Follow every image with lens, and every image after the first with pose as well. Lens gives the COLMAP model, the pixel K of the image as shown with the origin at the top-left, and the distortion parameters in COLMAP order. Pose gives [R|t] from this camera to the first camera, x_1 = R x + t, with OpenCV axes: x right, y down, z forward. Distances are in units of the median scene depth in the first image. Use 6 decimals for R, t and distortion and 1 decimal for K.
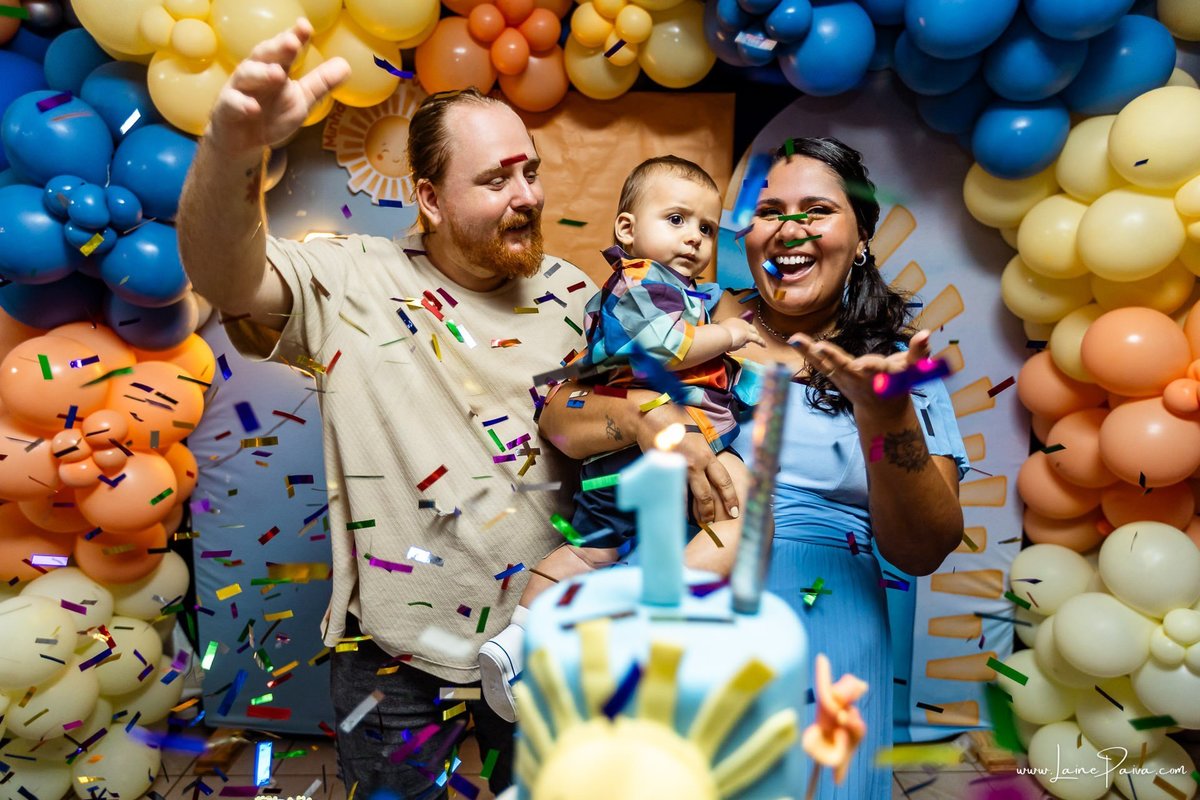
lens RADIAL K [[803.9, 0, 600.0], [0, 803.9, 400.0], [0, 0, 1]] dist [-0.000094, -0.003626]
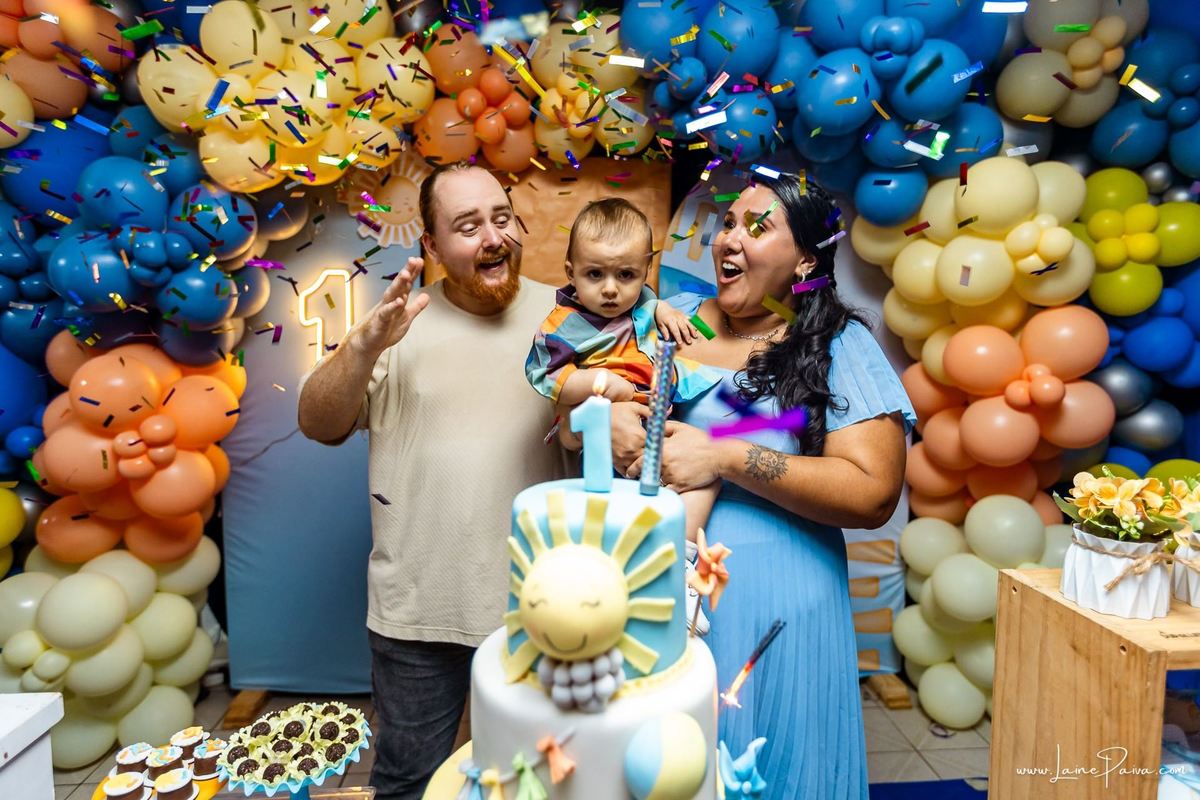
lens RADIAL K [[707.3, 0, 600.0], [0, 707.3, 386.8], [0, 0, 1]] dist [0.000246, -0.000157]
pose [[0.998922, -0.009839, 0.045357, 0.003659], [0.011792, 0.999006, -0.042986, 0.021608], [-0.044889, 0.043475, 0.998046, -0.089835]]
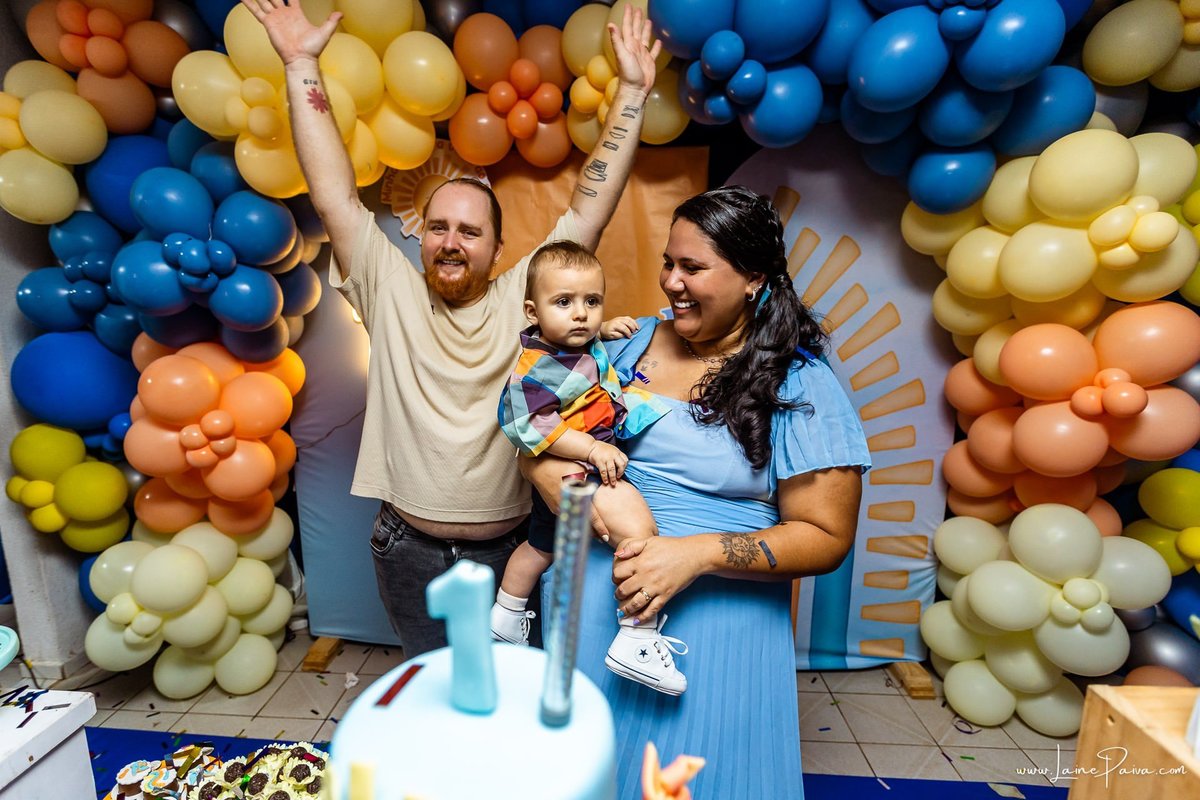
lens RADIAL K [[602.3, 0, 572.1], [0, 602.3, 415.4], [0, 0, 1]] dist [-0.002867, -0.002161]
pose [[0.995605, 0.003996, -0.093562, 0.055704], [0.001525, 0.998265, 0.058858, -0.033036], [0.093635, -0.058742, 0.993872, 0.057612]]
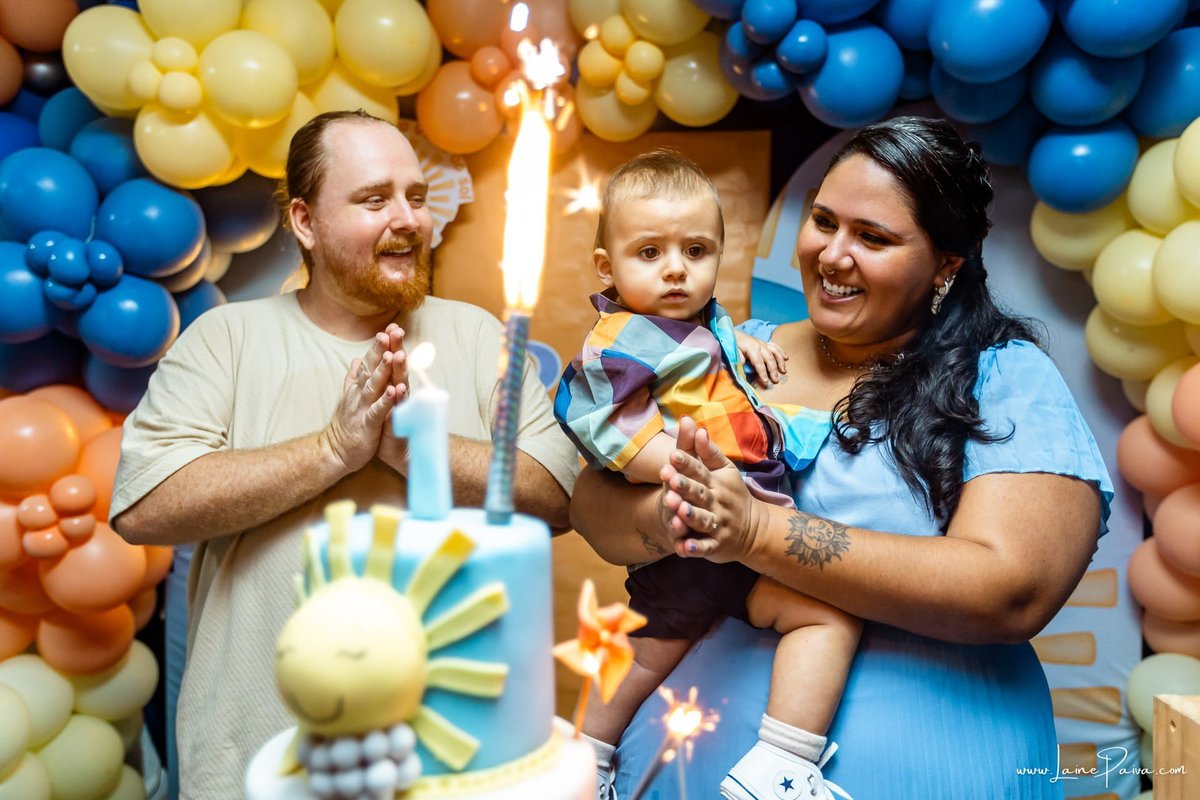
lens RADIAL K [[994.8, 0, 598.2], [0, 994.8, 402.1], [0, 0, 1]] dist [0.002360, -0.007355]
pose [[0.995314, -0.006896, -0.096454, 0.095253], [-0.004044, 0.993613, -0.112766, 0.050659], [0.096616, 0.112628, 0.988929, -0.090325]]
